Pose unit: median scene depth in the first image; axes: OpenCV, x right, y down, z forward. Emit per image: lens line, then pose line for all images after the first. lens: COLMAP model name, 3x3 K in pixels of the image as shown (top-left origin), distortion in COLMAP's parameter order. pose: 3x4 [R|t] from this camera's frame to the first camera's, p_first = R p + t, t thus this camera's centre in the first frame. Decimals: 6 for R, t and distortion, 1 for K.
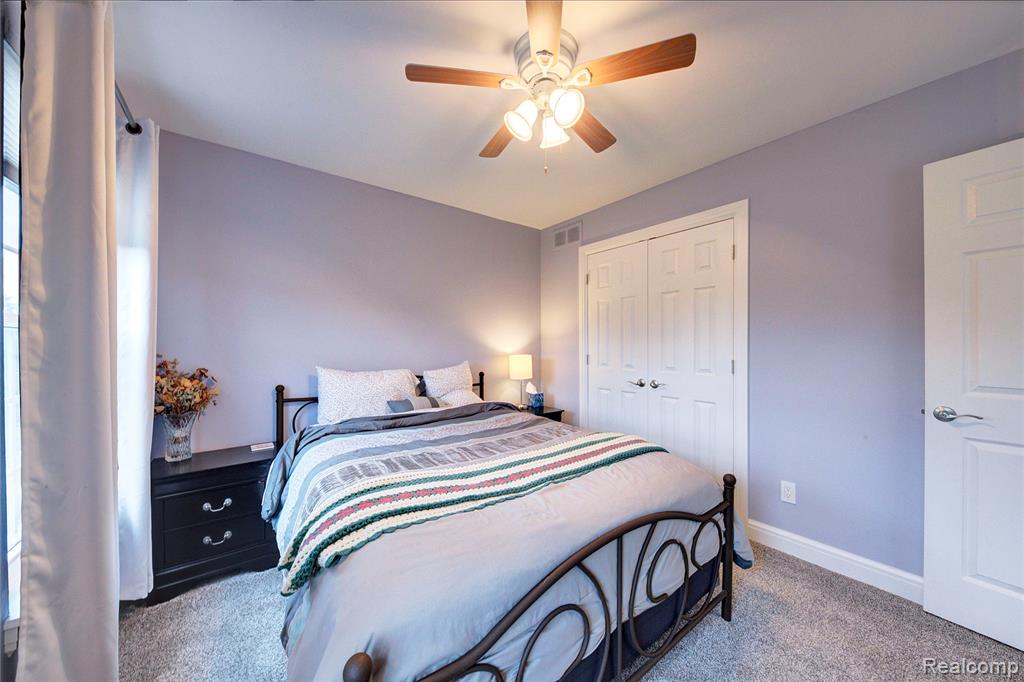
lens RADIAL K [[352.4, 0, 508.0], [0, 352.4, 344.7], [0, 0, 1]] dist [0.006125, -0.005092]
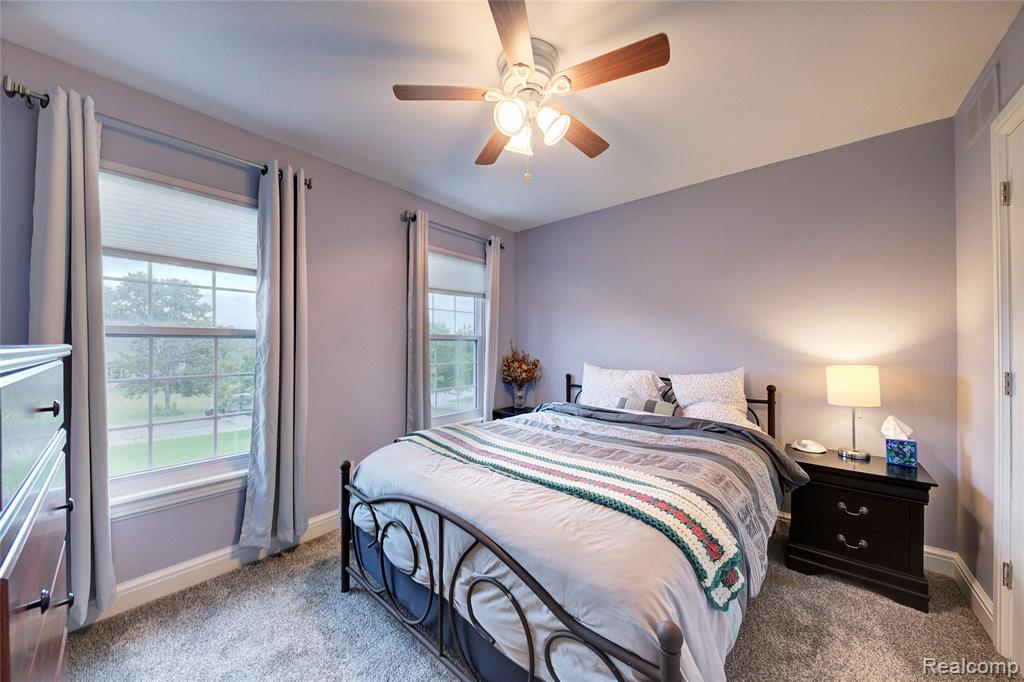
lens RADIAL K [[352.4, 0, 516.7], [0, 352.4, 343.8], [0, 0, 1]] dist [0.006125, -0.005092]
pose [[0.222032, -0.003025, -0.975035, 0.849855], [-0.004446, 0.999982, -0.004115, -0.001471], [0.975029, 0.005249, 0.222014, 0.569529]]
